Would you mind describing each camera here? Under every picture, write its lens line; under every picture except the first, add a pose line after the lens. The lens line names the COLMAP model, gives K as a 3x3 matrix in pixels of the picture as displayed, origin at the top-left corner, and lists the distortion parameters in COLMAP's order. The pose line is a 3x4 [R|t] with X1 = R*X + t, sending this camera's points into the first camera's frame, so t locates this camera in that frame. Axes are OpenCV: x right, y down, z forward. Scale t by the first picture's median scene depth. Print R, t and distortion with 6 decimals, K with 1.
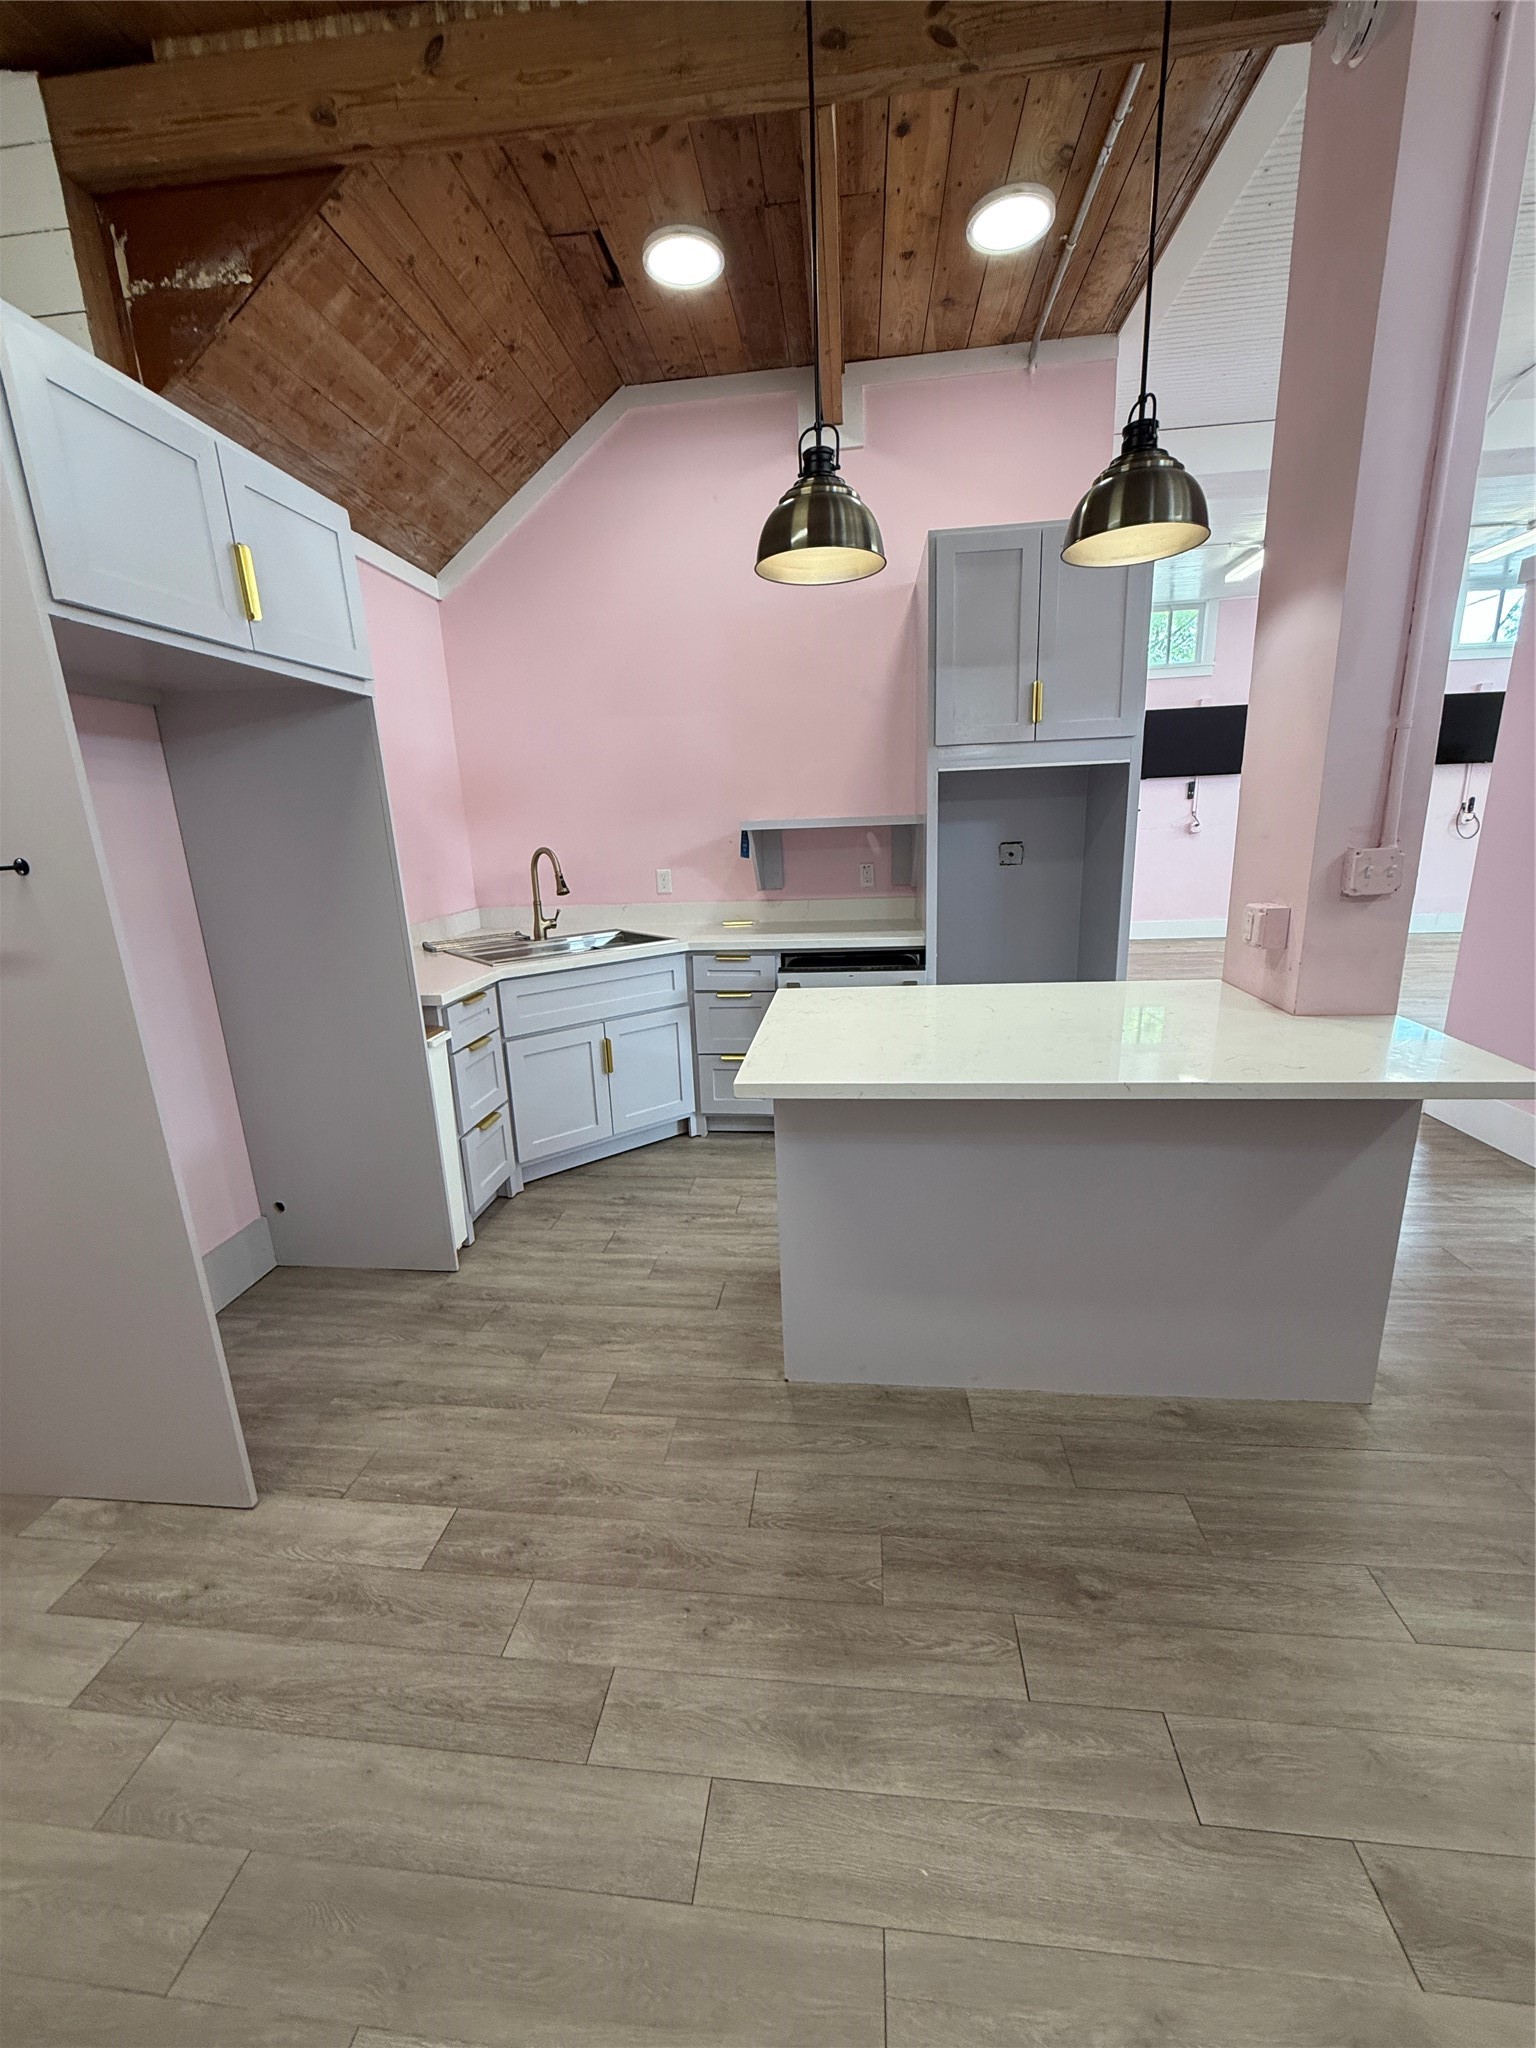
lens RADIAL K [[811.1, 0, 768.0], [0, 811.1, 1024.0], [0, 0, 1]] dist [0.000340, -0.000020]
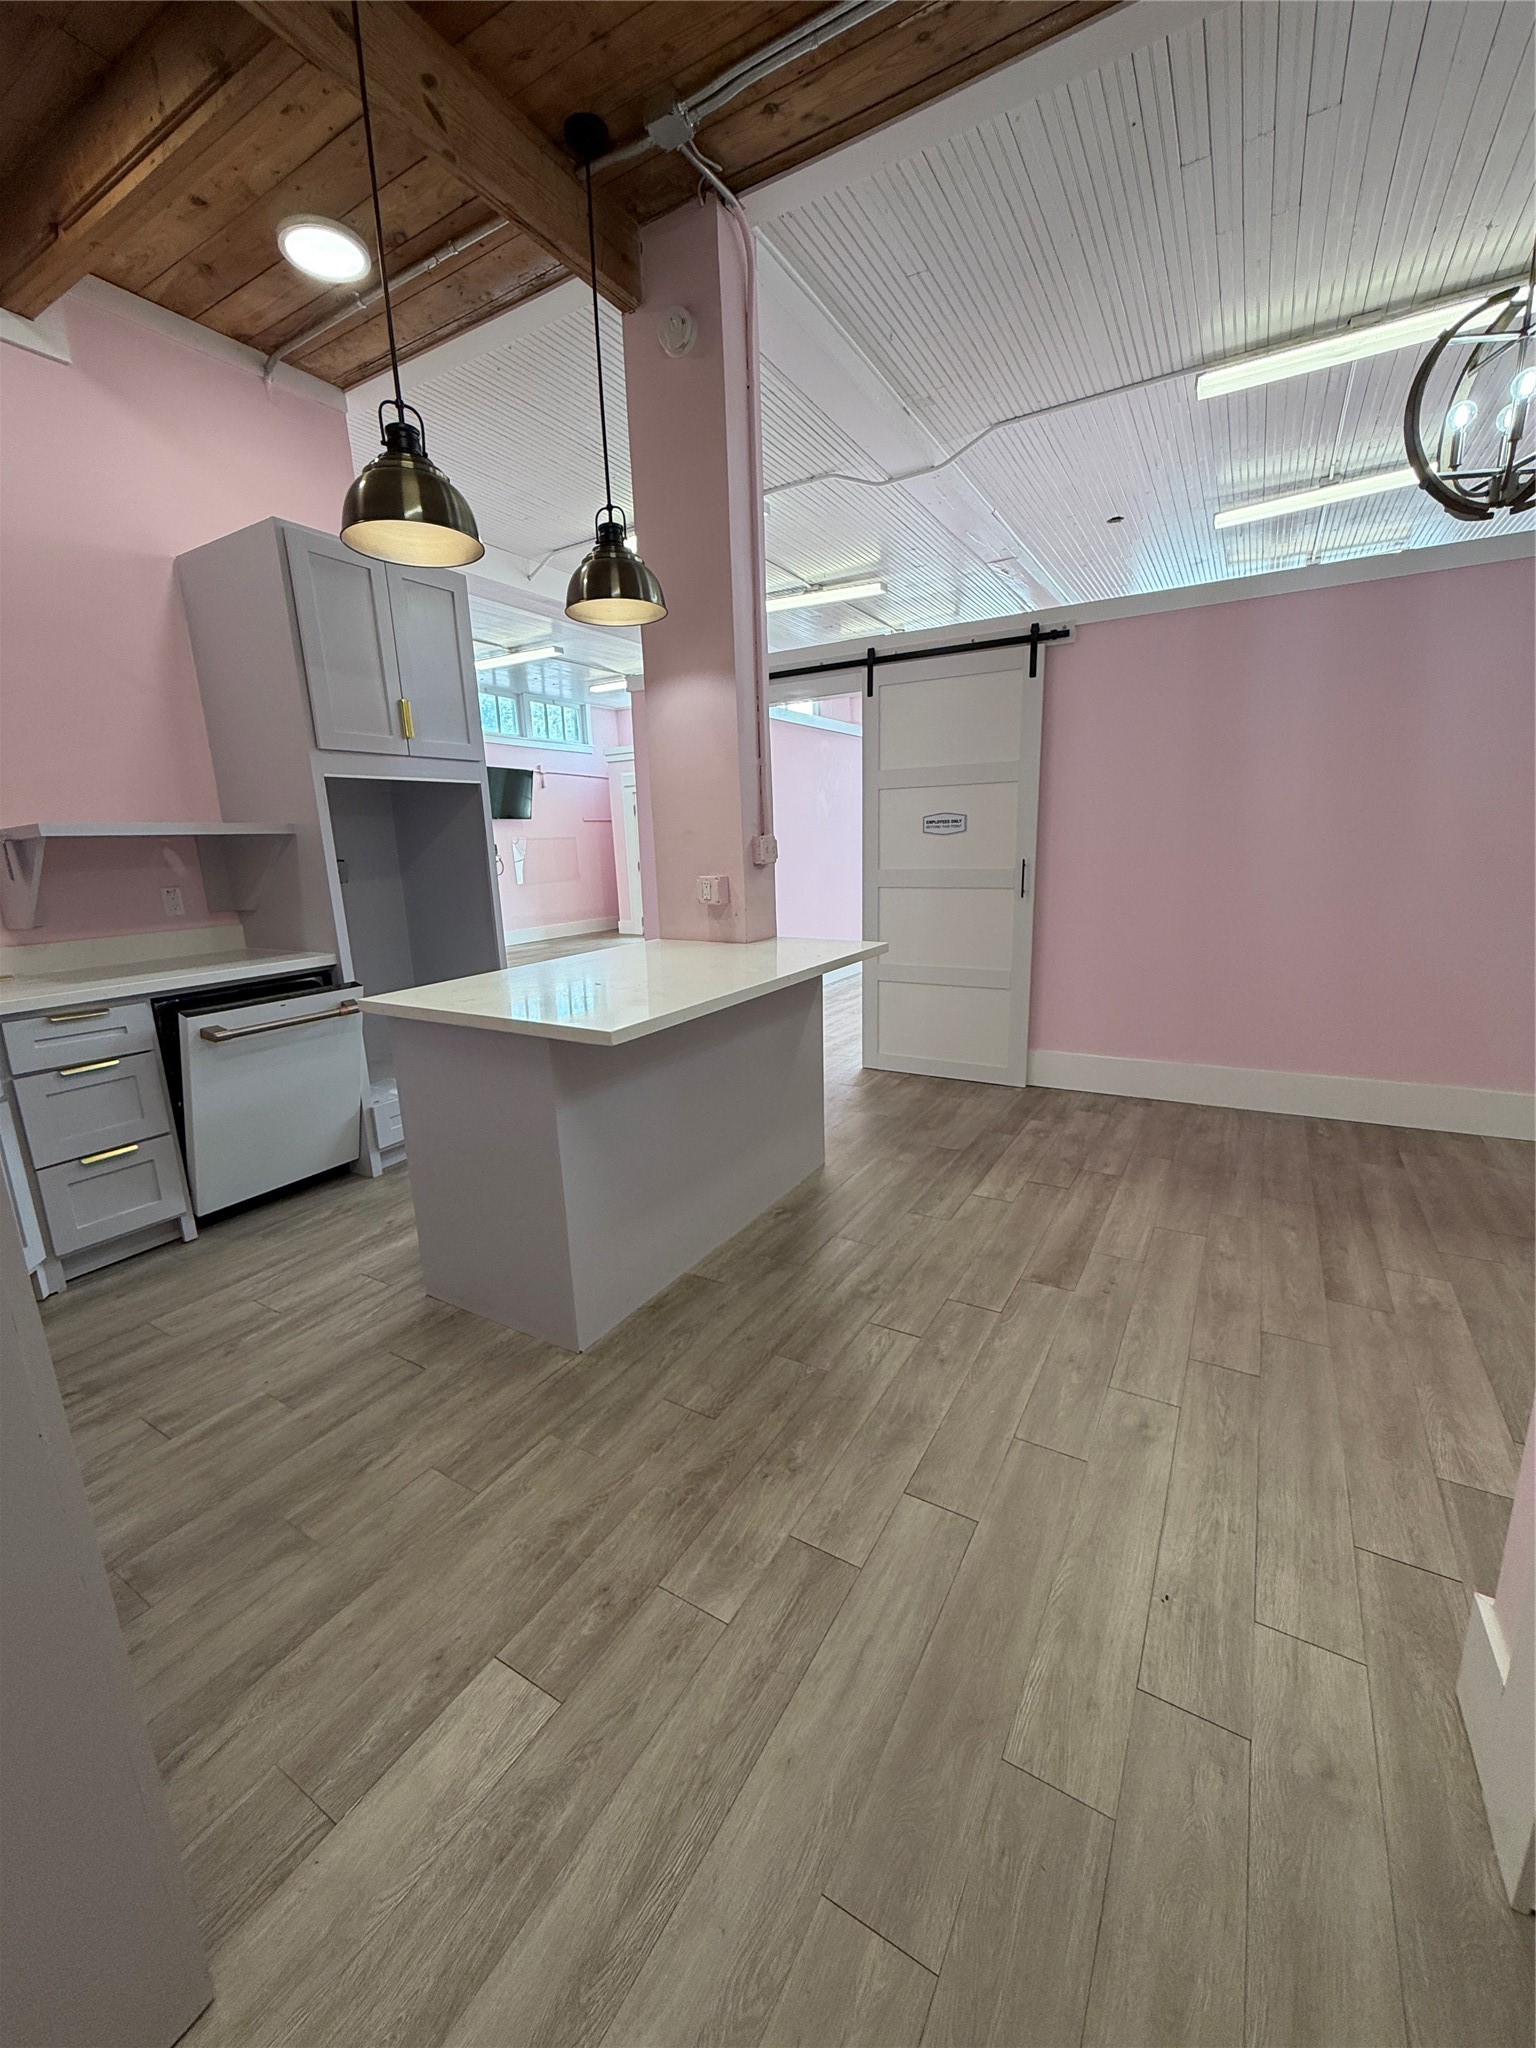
lens RADIAL K [[811.1, 0, 768.0], [0, 811.1, 1024.0], [0, 0, 1]] dist [0.000340, -0.000020]
pose [[0.417026, -0.177946, 0.891305, -0.762796], [0.241952, 0.966997, 0.079853, 0.025522], [-0.876099, 0.182353, 0.446317, 0.300317]]
